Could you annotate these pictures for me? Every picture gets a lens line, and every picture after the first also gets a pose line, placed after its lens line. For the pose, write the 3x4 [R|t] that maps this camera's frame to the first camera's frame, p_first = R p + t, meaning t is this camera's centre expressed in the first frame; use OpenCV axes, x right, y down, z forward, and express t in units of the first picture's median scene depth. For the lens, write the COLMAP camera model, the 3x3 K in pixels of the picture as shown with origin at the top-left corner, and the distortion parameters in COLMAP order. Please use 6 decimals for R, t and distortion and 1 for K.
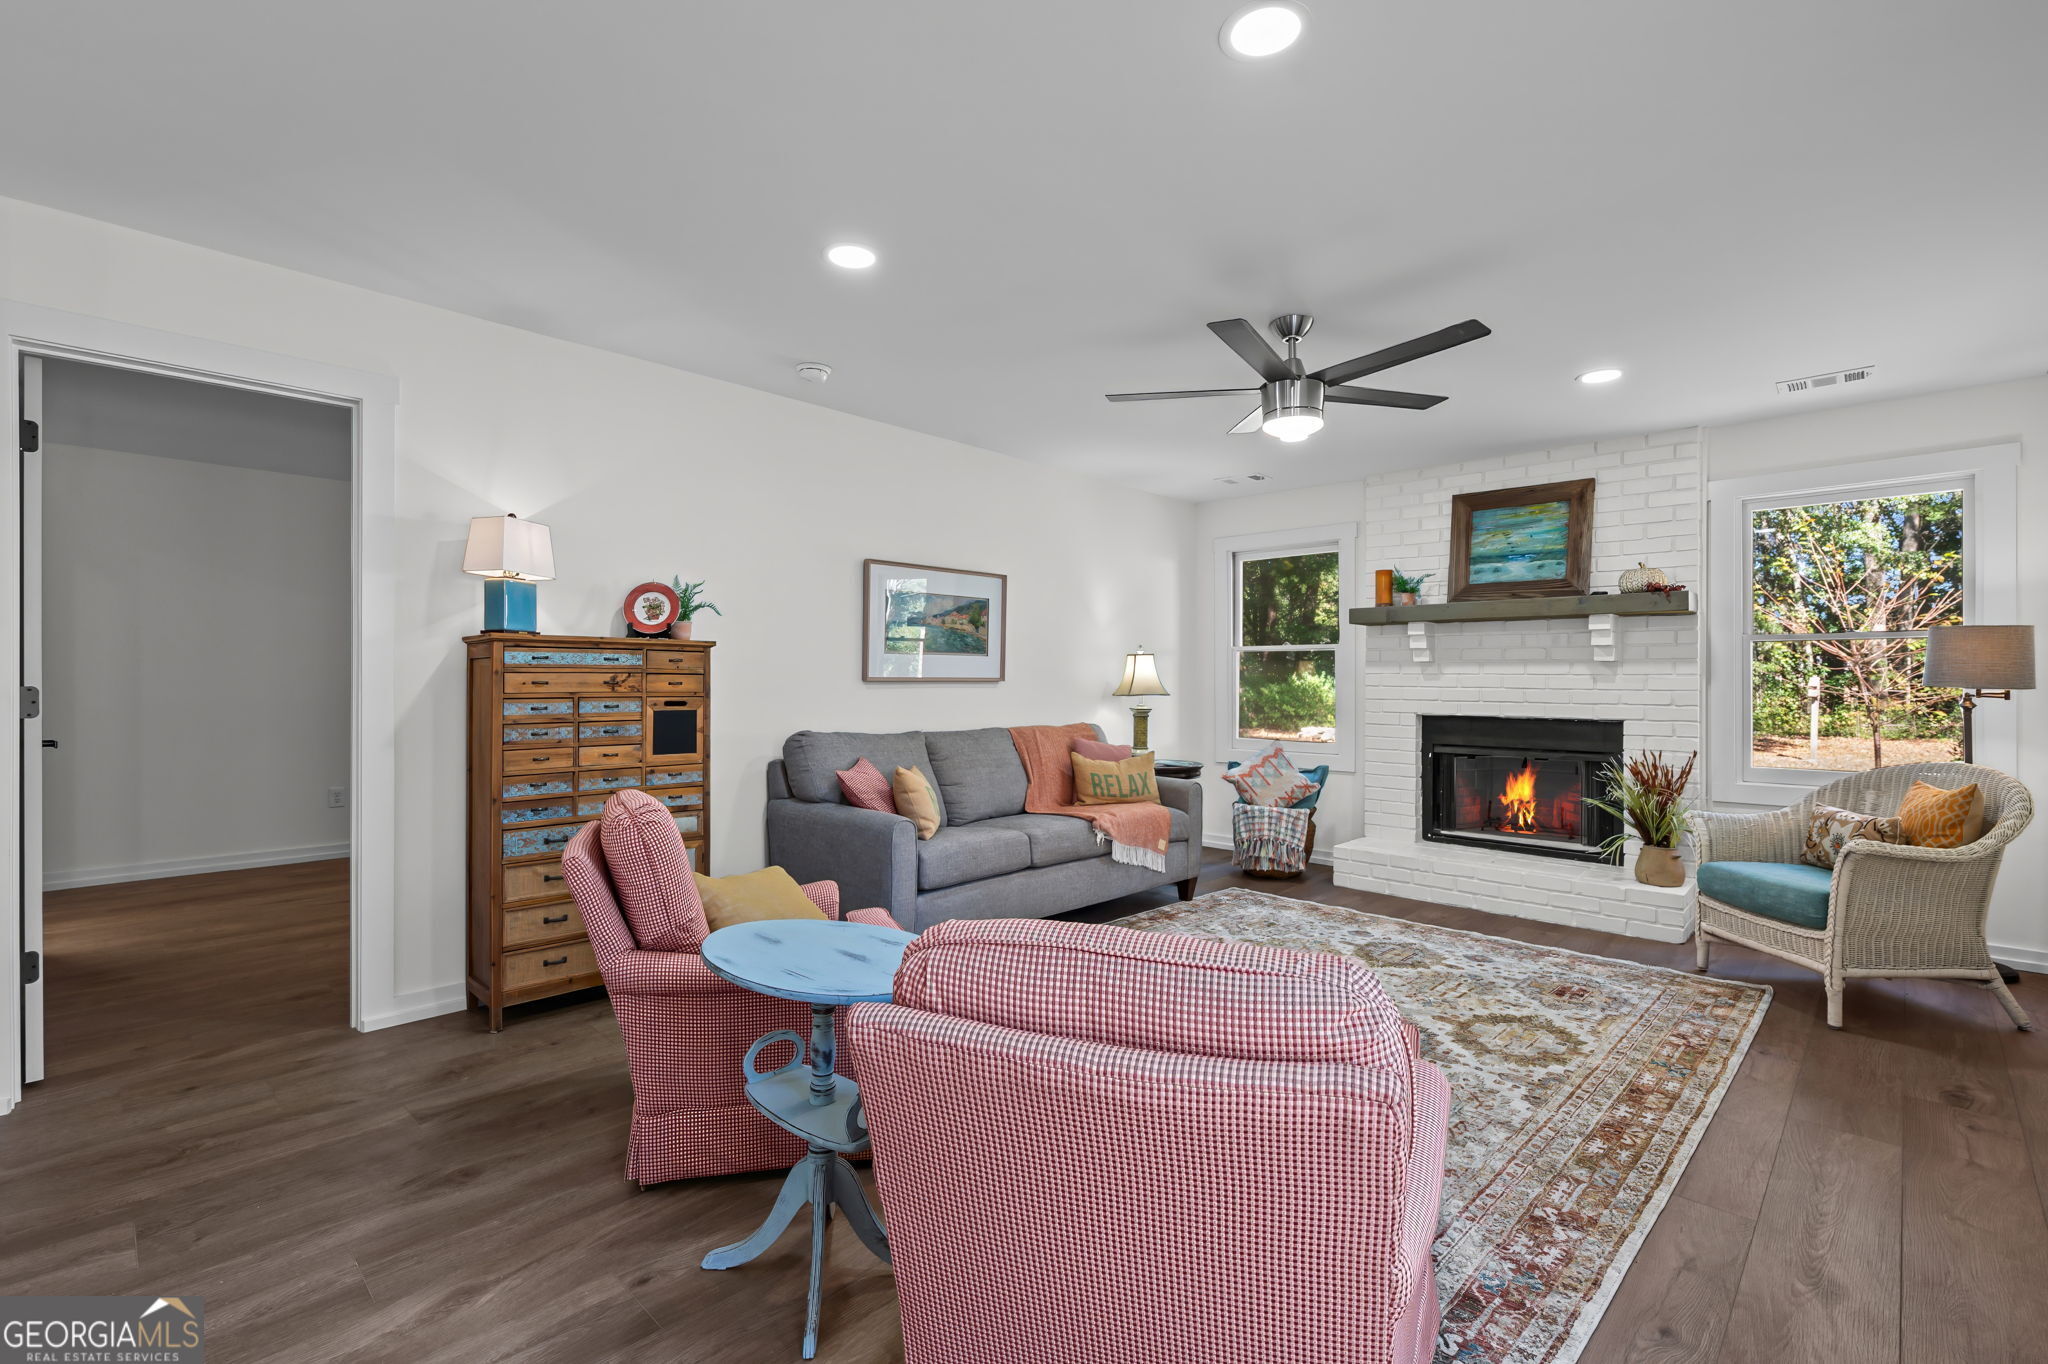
lens RADIAL K [[932.6, 0, 1015.4], [0, 932.6, 664.8], [0, 0, 1]] dist [0.001726, 0.001457]
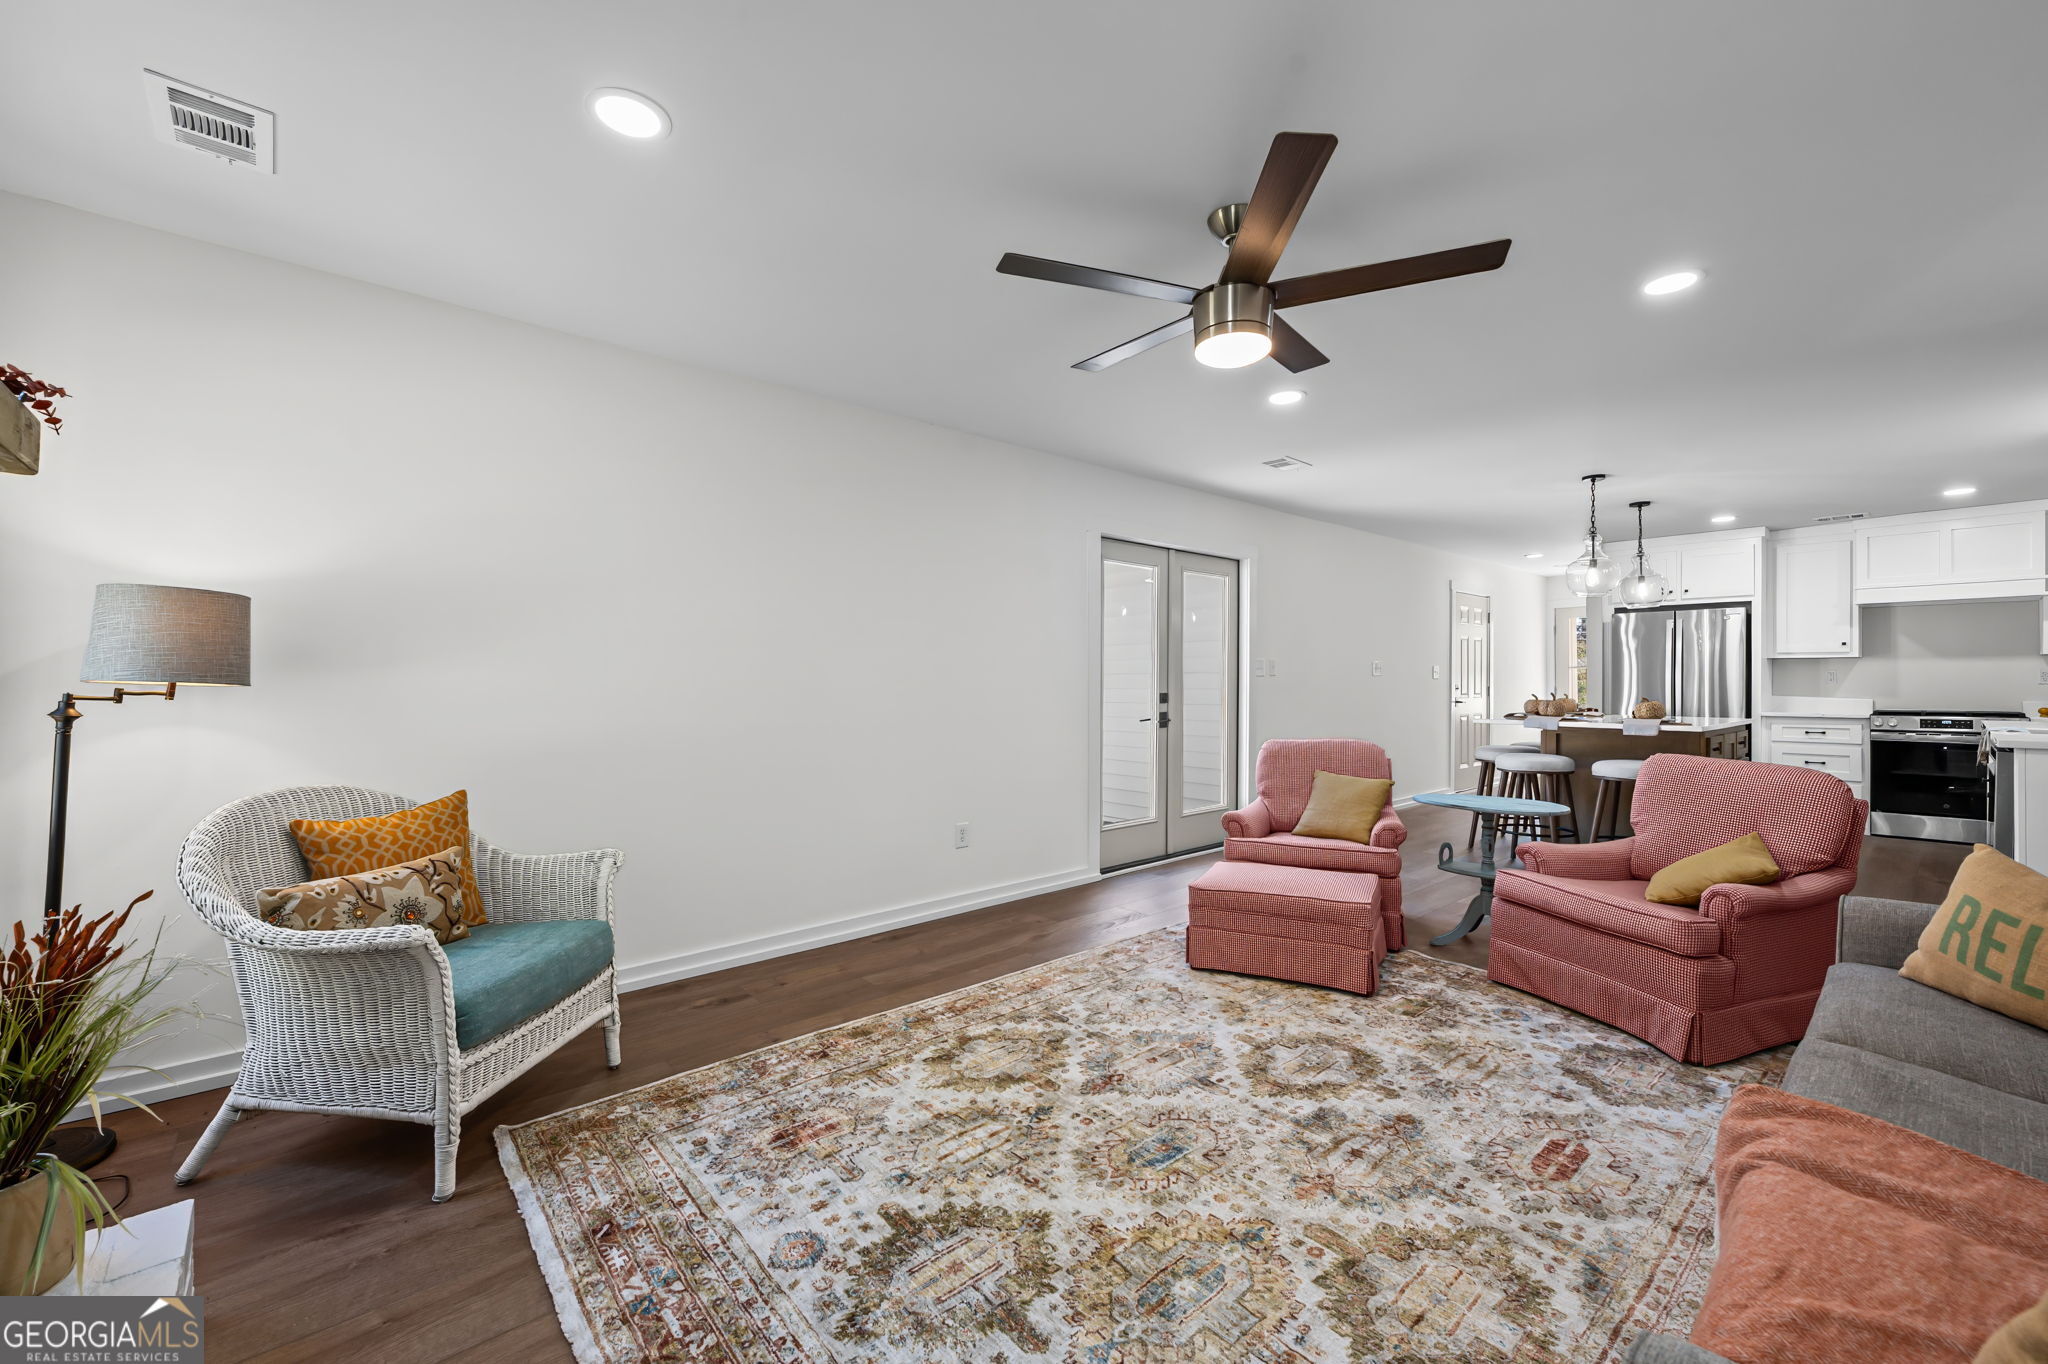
lens RADIAL K [[812.5, 0, 1026.9], [0, 812.5, 681.3], [0, 0, 1]] dist [0.001228, -0.000413]
pose [[-0.996569, -0.002426, 0.082726, 0.289921], [-0.004024, 0.999808, -0.019161, 0.026143], [-0.082663, -0.019429, -0.996388, 1.188276]]
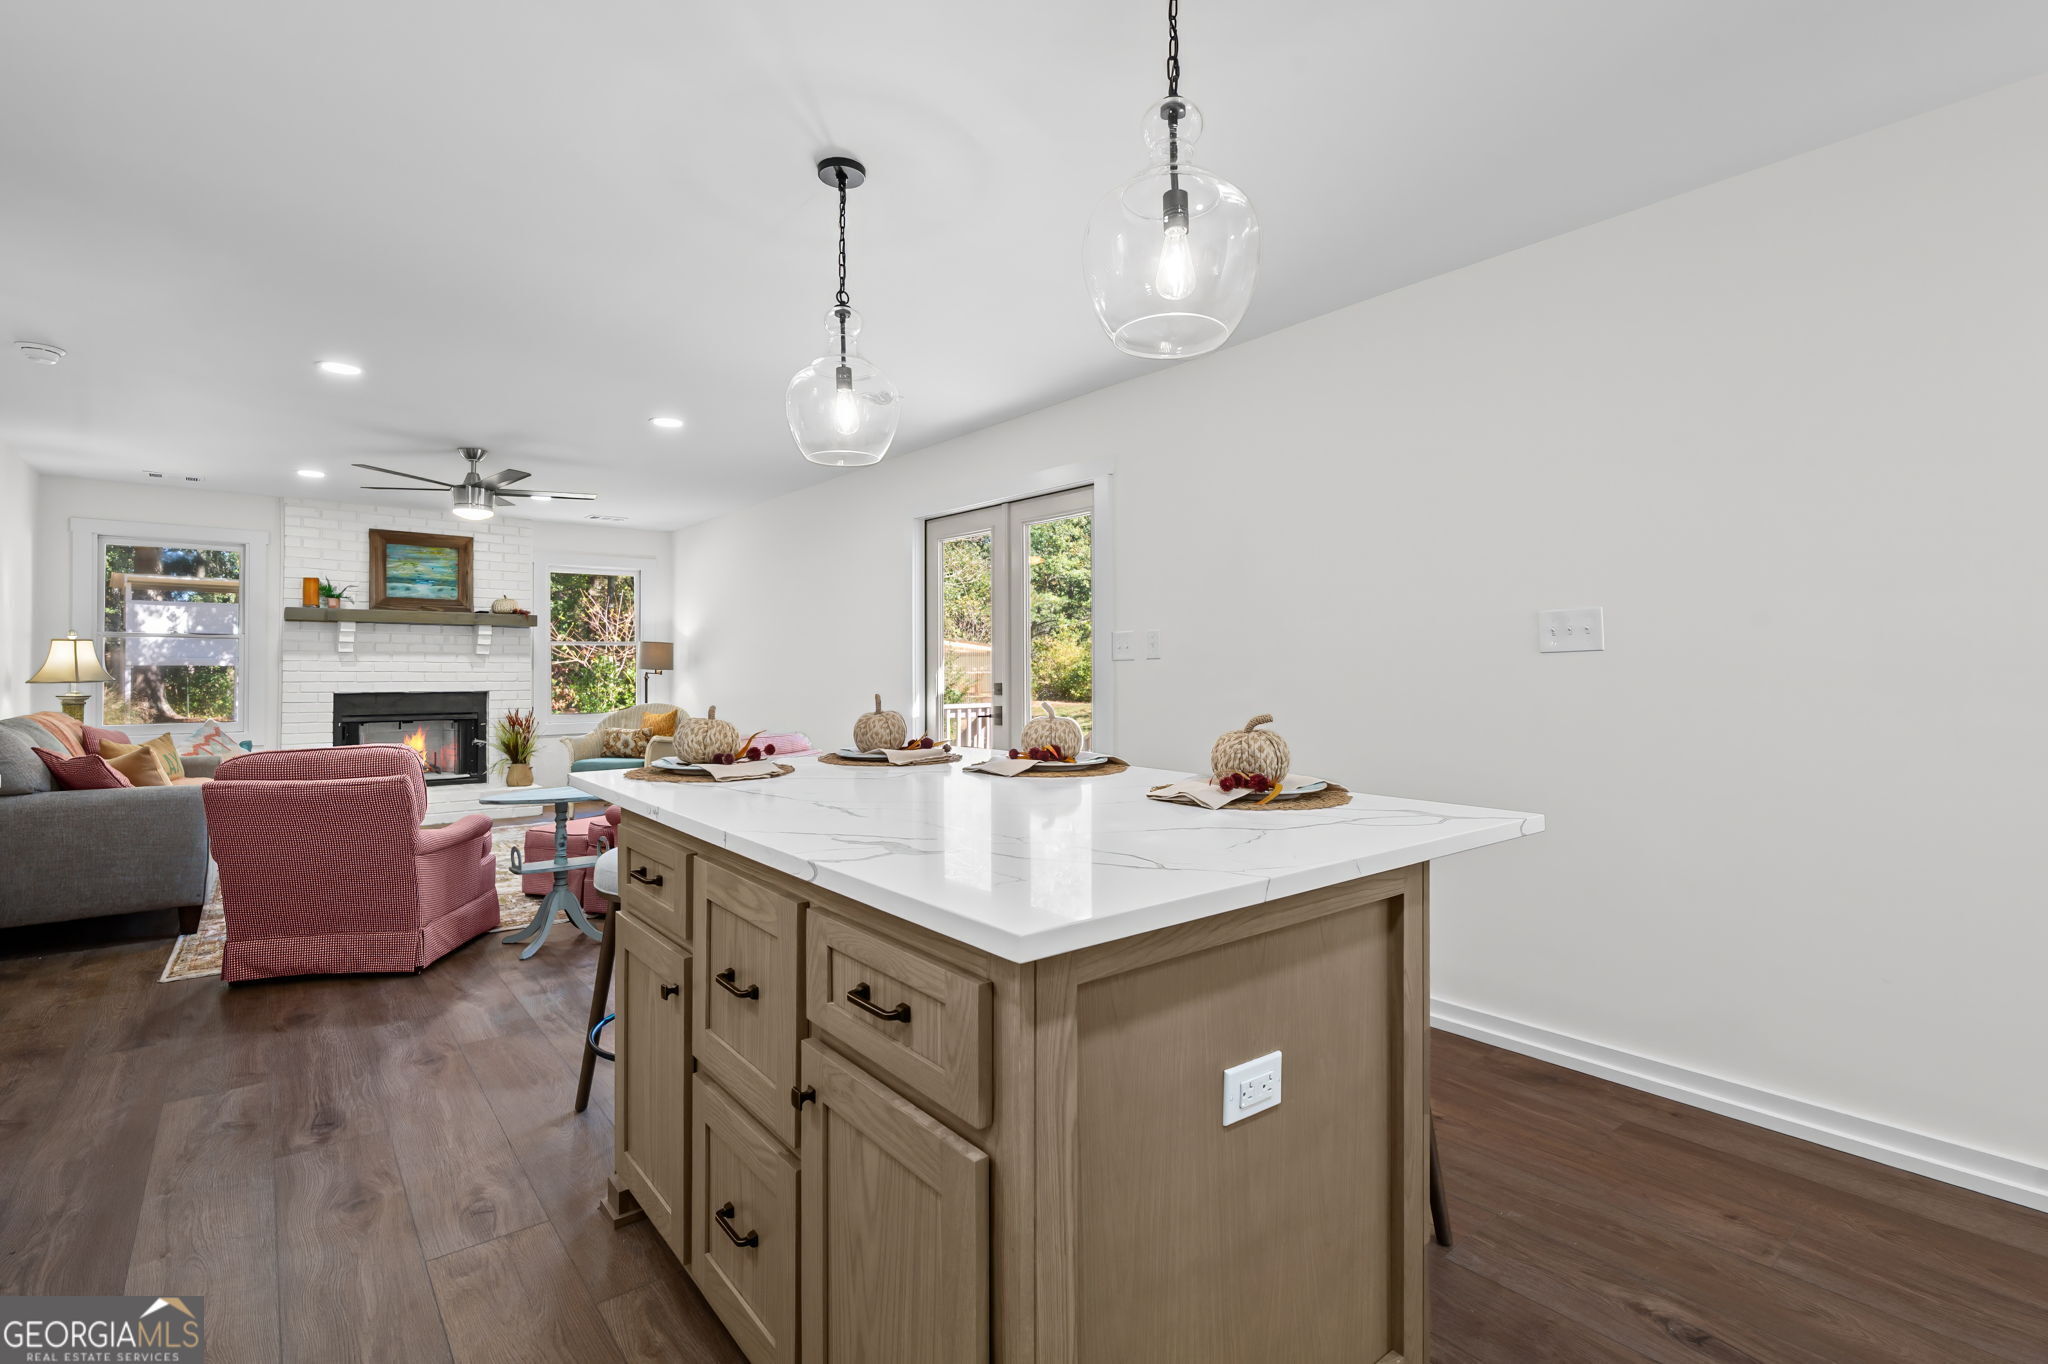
lens RADIAL K [[932.6, 0, 1015.9], [0, 932.6, 662.4], [0, 0, 1]] dist [0.001726, 0.001457]
pose [[0.124772, 0.003513, 0.992179, -0.859459], [-0.016227, 0.999867, -0.001500, -0.002489], [-0.992053, -0.015913, 0.124812, -0.111292]]
